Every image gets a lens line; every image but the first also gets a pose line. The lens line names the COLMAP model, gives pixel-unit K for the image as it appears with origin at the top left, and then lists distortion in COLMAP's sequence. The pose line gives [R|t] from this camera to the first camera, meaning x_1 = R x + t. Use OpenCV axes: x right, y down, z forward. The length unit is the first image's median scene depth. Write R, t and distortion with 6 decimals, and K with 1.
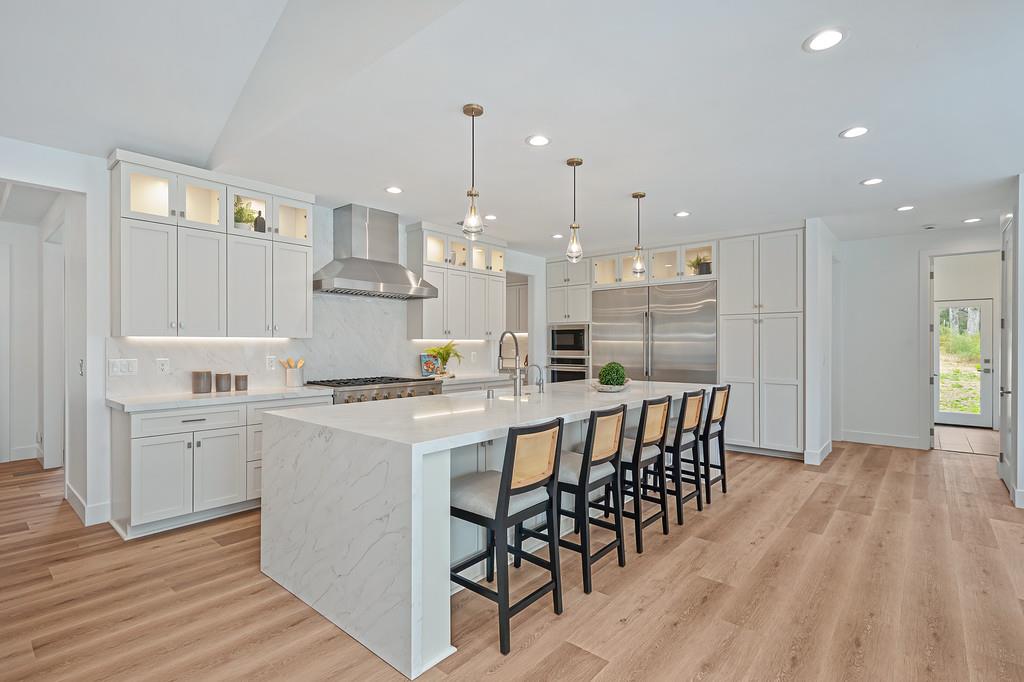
lens RADIAL K [[480.3, 0, 514.9], [0, 480.3, 350.4], [0, 0, 1]] dist [0.002692, 0.003363]
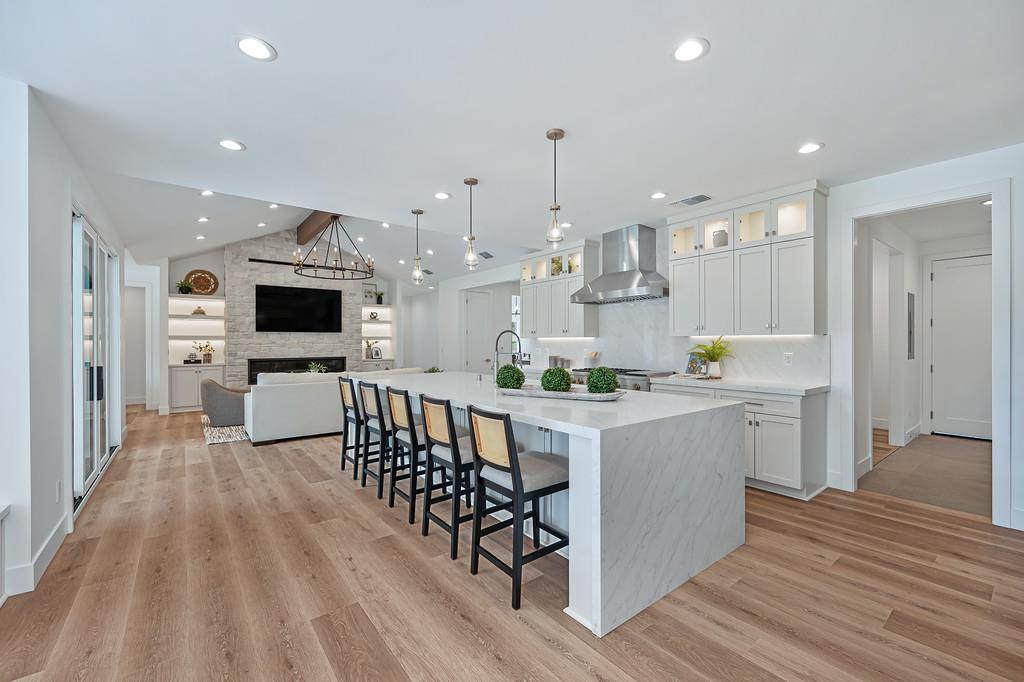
lens RADIAL K [[433.5, 0, 517.9], [0, 433.5, 340.7], [0, 0, 1]] dist [0.028226, -0.000111]
pose [[-0.207782, -0.003844, -0.978168, 0.717694], [-0.009707, 0.999951, -0.001868, -0.009332], [0.978127, 0.009107, -0.207810, 0.852802]]
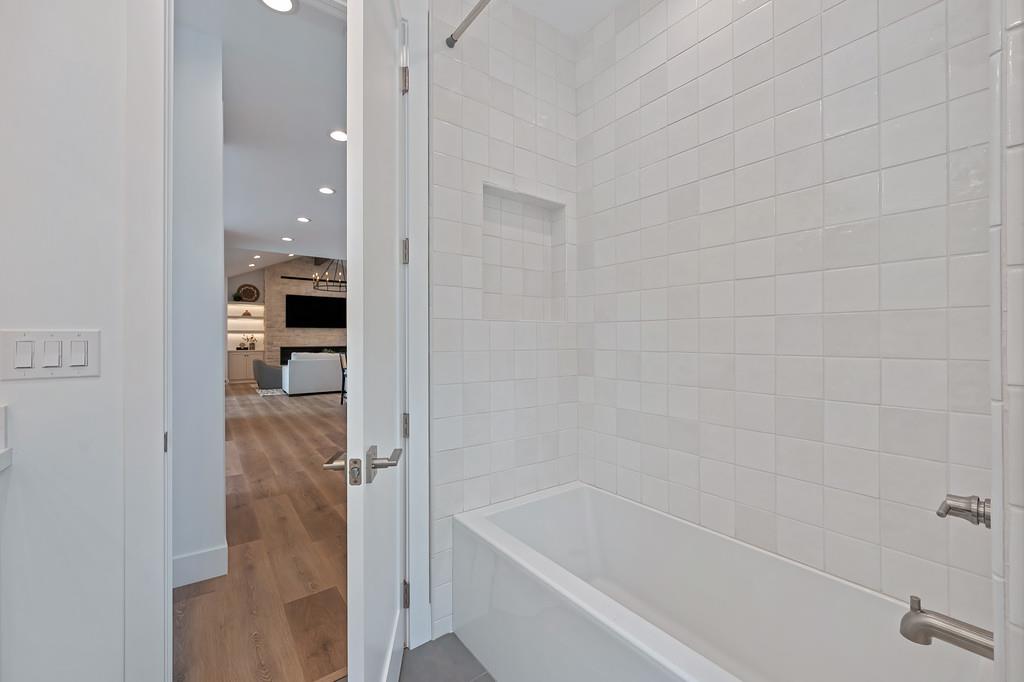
lens RADIAL K [[407.1, 0, 525.8], [0, 407.1, 340.9], [0, 0, 1]] dist [0.000992, 0.000221]
pose [[-0.193196, 0.002386, -0.981157, 1.165980], [-0.013735, 0.999892, 0.005136, 0.003634], [0.981064, 0.014468, -0.193142, 1.200124]]
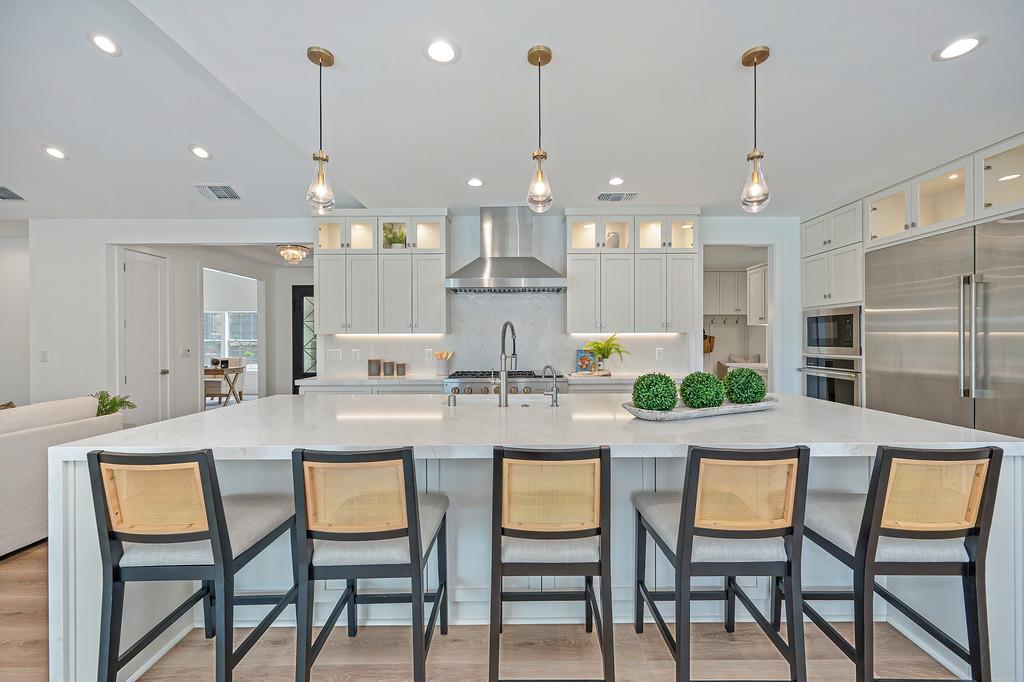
lens RADIAL K [[407.1, 0, 512.0], [0, 407.1, 346.7], [0, 0, 1]] dist [0.000992, 0.000221]
pose [[0.640299, 0.013001, -0.768016, 0.337196], [-0.007123, 0.999914, 0.010988, -0.004900], [0.768093, -0.001565, 0.640337, 0.397220]]
